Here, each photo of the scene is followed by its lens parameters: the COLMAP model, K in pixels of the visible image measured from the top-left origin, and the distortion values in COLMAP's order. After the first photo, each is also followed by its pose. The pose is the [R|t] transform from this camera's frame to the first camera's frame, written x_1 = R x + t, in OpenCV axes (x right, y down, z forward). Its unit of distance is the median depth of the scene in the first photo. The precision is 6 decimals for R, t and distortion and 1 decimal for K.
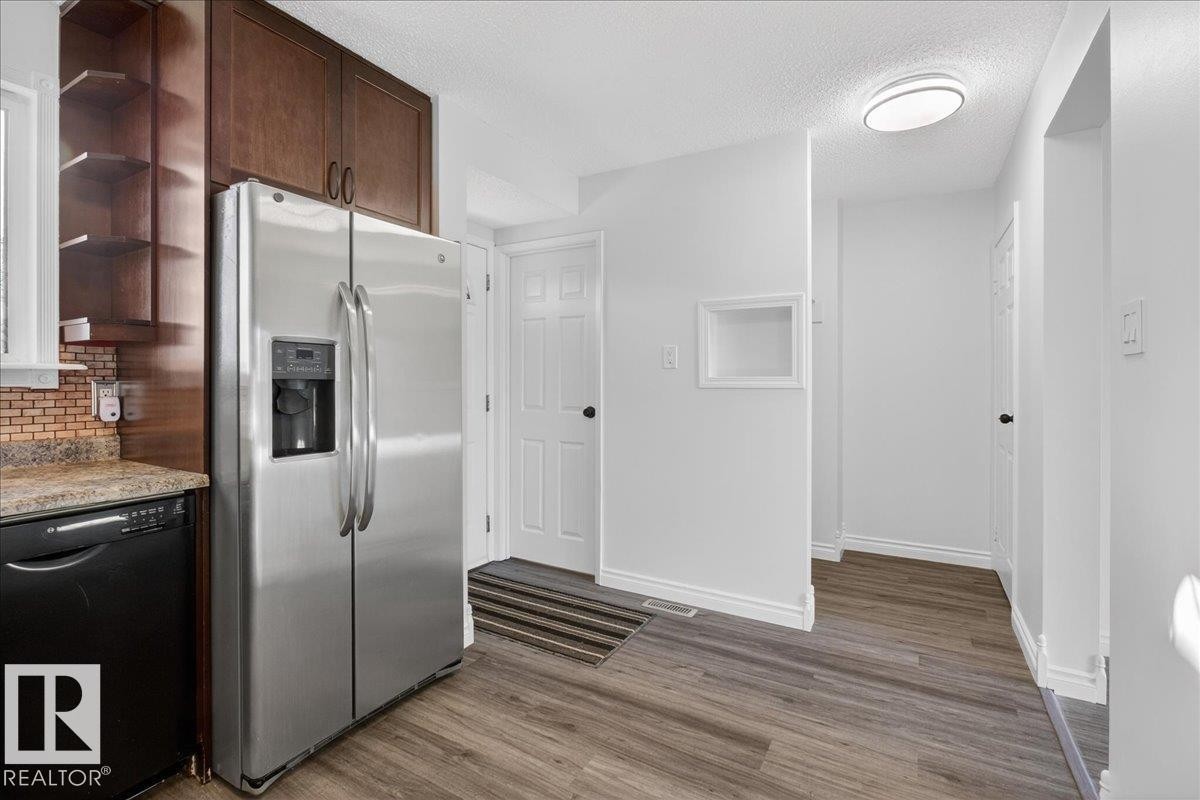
lens RADIAL K [[546.9, 0, 601.4], [0, 546.9, 381.3], [0, 0, 1]] dist [-0.008886, 0.000560]
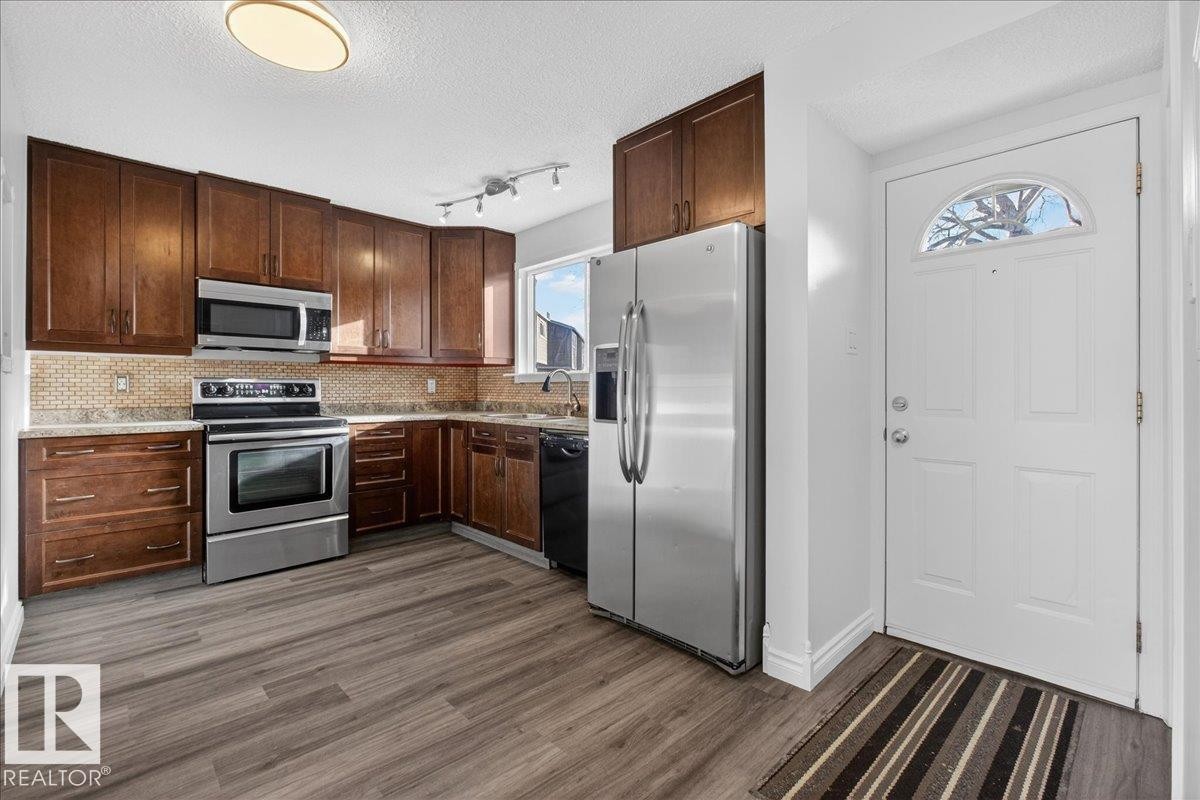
lens RADIAL K [[533.3, 0, 597.0], [0, 533.3, 381.5], [0, 0, 1]] dist [-0.004895, 0.001345]
pose [[-0.277327, -0.008576, -0.960737, 0.690209], [0.000971, 0.999957, -0.009206, 0.031251], [0.960775, -0.003486, -0.277307, 1.033589]]
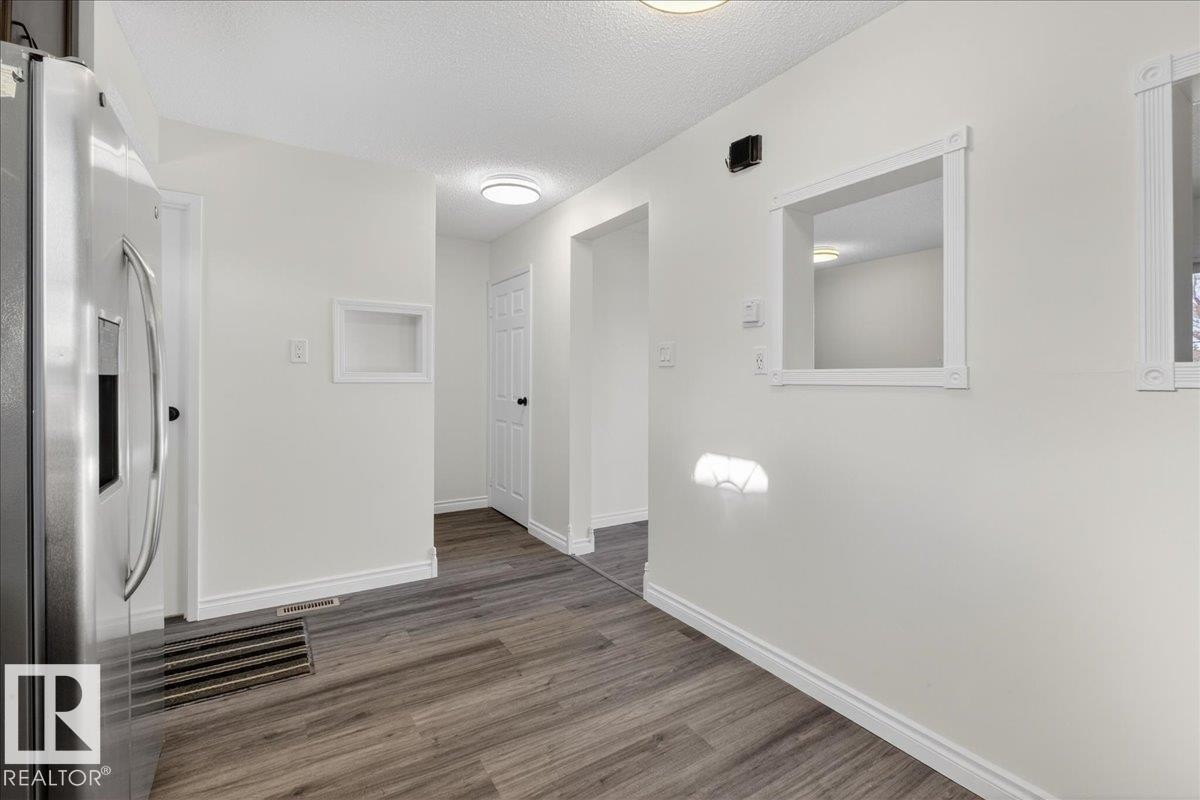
lens RADIAL K [[533.3, 0, 597.0], [0, 533.3, 381.5], [0, 0, 1]] dist [-0.004895, 0.001345]
pose [[0.469229, -0.003642, 0.883069, -0.620783], [-0.006131, 0.999954, 0.007382, -0.000600], [-0.883055, -0.008878, 0.469185, 0.127228]]
